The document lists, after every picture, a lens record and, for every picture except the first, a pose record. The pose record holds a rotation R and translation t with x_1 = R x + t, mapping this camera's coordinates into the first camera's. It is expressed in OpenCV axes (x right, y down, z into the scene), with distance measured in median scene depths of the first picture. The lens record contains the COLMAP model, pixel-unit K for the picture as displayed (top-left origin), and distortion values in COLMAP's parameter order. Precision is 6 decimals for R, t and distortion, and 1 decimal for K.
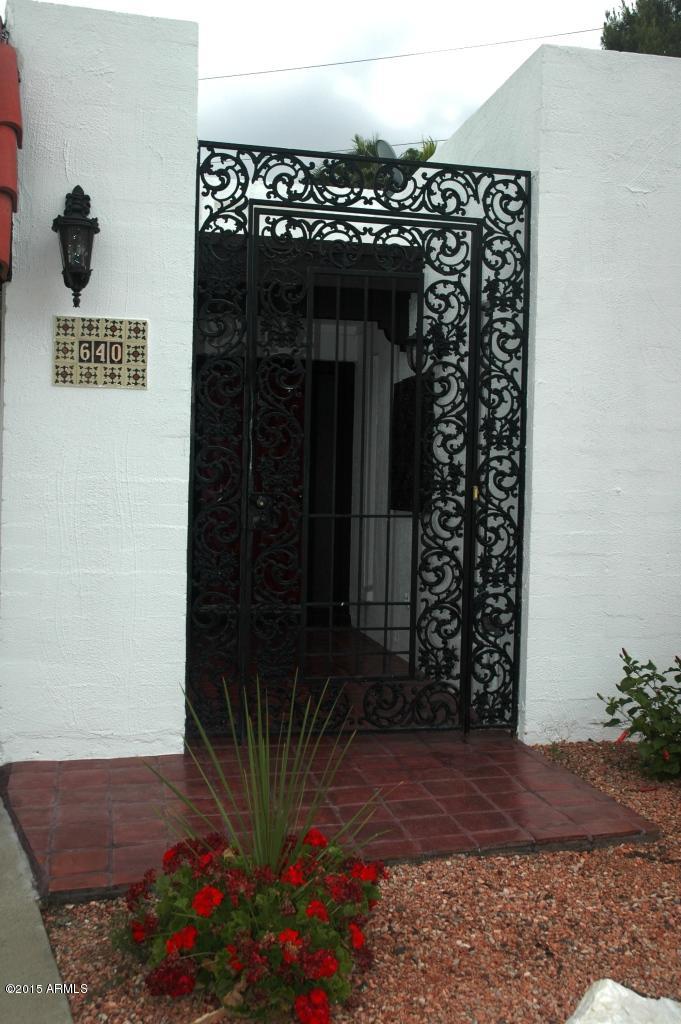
lens RADIAL K [[1060.0, 0, 344.3], [0, 1060.0, 508.6], [0, 0, 1]] dist [-0.027518, 0.000000]
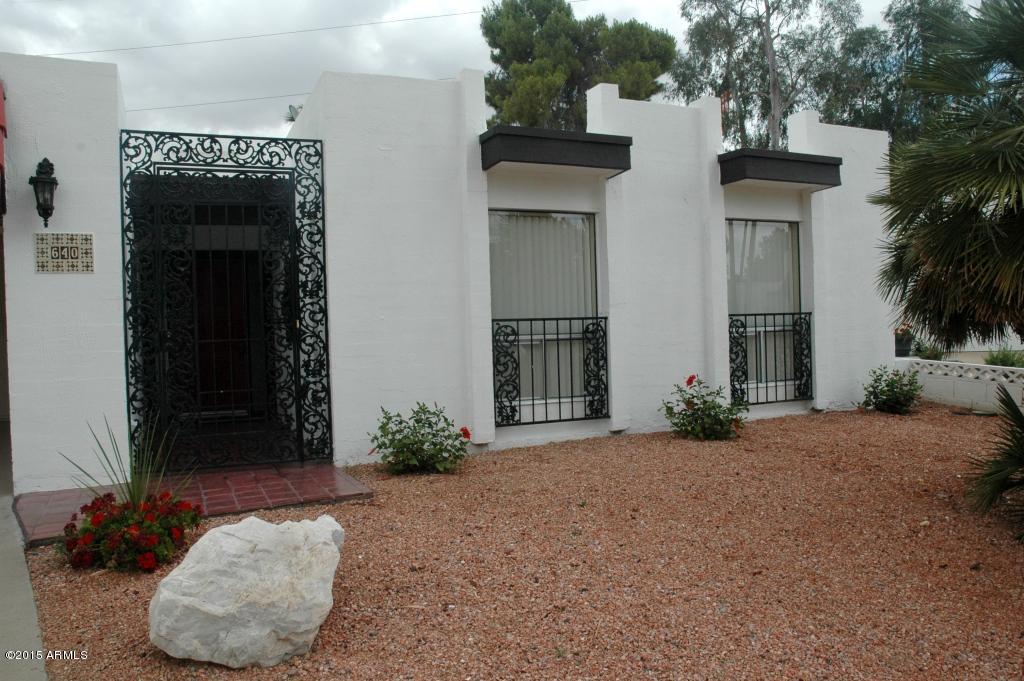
lens RADIAL K [[805.1, 0, 504.0], [0, 805.1, 351.2], [0, 0, 1]] dist [-0.159182, 0.149864]
pose [[0.981151, -0.056085, 0.184927, 0.213462], [0.057607, 0.998335, -0.002864, 0.053699], [-0.184458, 0.013463, 0.982748, -0.350272]]
